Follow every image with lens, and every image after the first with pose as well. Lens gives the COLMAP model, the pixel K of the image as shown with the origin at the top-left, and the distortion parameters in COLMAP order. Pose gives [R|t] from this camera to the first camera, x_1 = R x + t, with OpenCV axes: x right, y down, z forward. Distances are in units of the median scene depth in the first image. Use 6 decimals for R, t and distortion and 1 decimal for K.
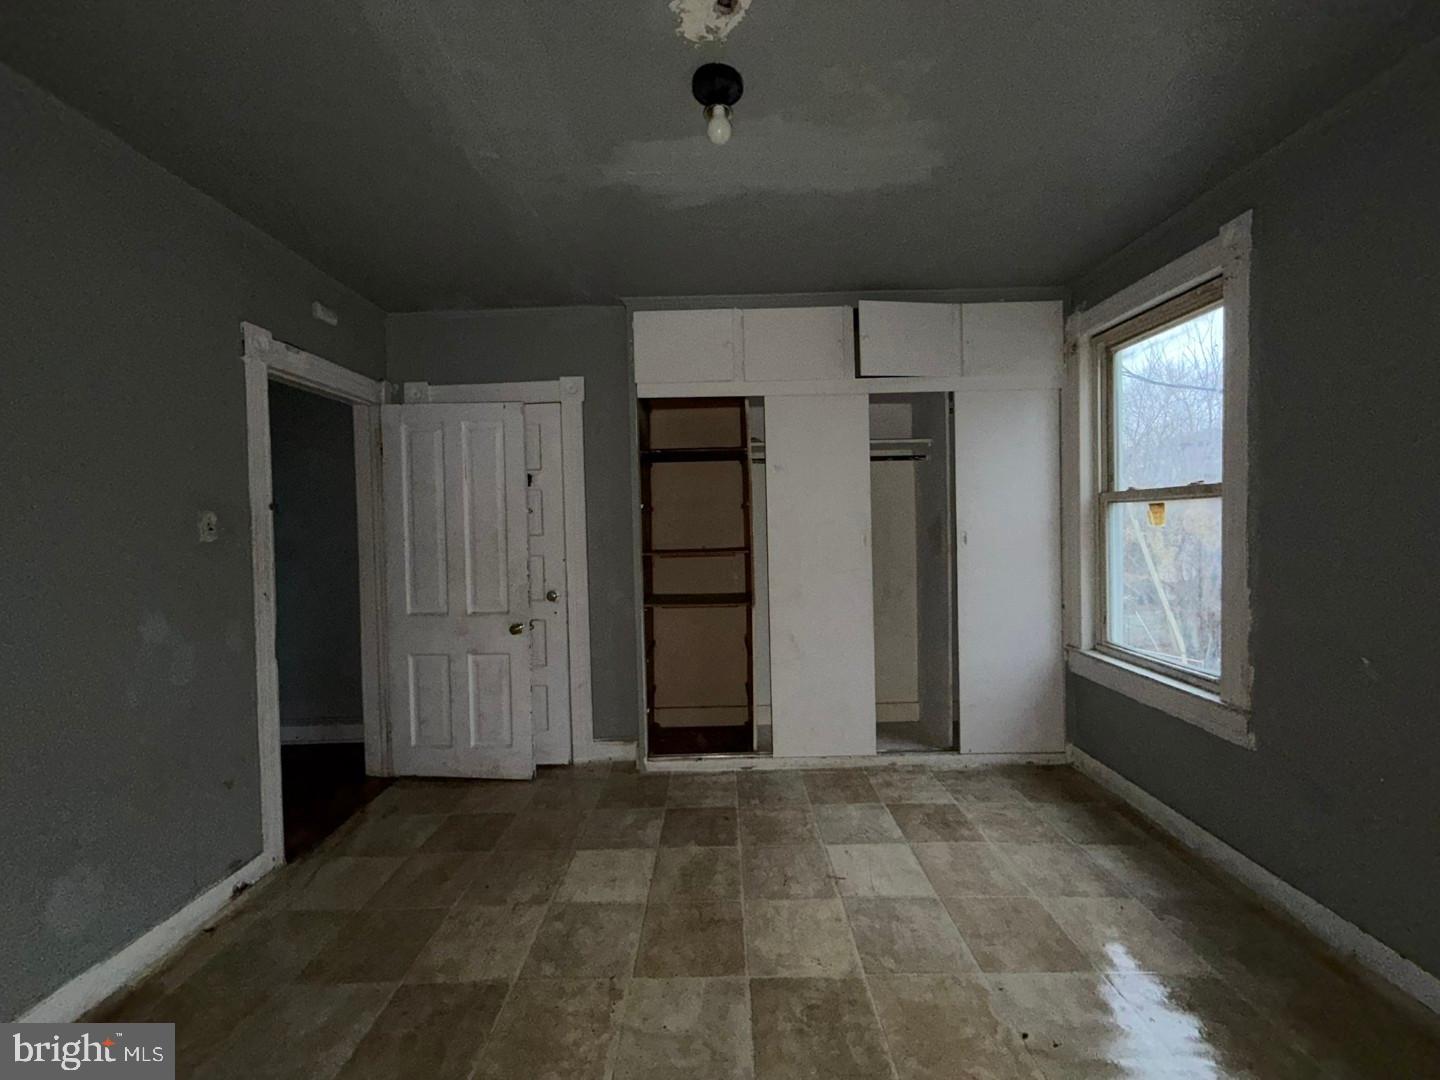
lens RADIAL K [[578.6, 0, 714.2], [0, 578.6, 540.8], [0, 0, 1]] dist [0.001762, -0.000266]
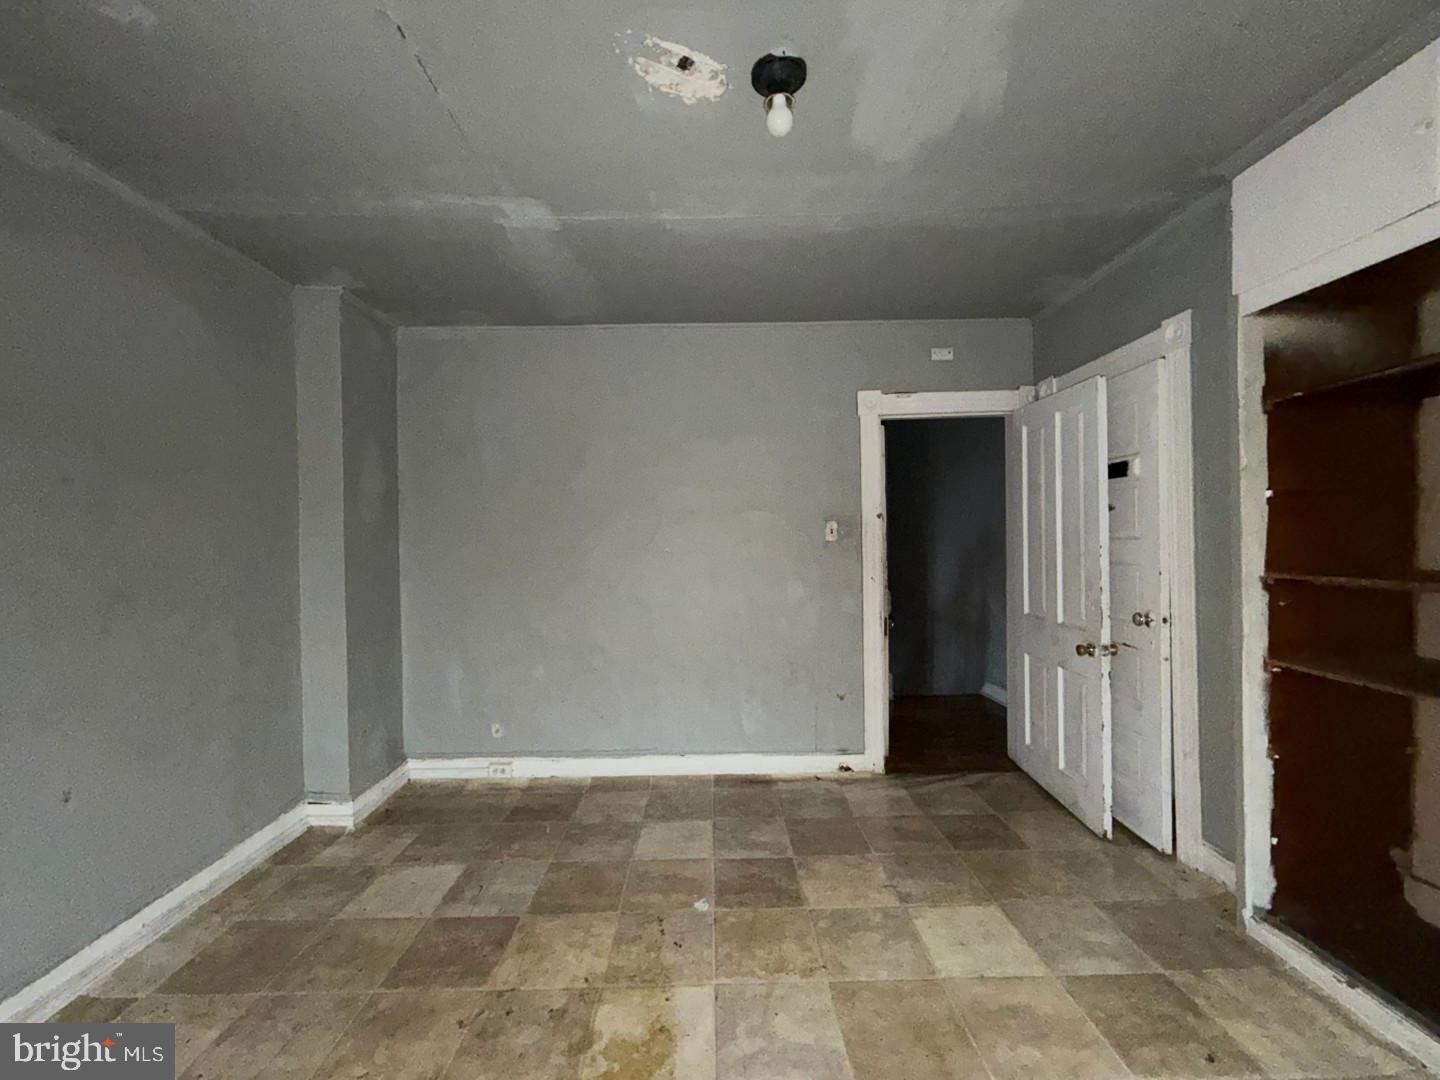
lens RADIAL K [[578.6, 0, 711.5], [0, 578.6, 541.5], [0, 0, 1]] dist [0.001762, -0.000266]
pose [[0.013209, 0.031527, -0.999416, 0.649971], [-0.000949, 0.999503, 0.031517, -0.041804], [0.999912, 0.000532, 0.013232, 0.594418]]
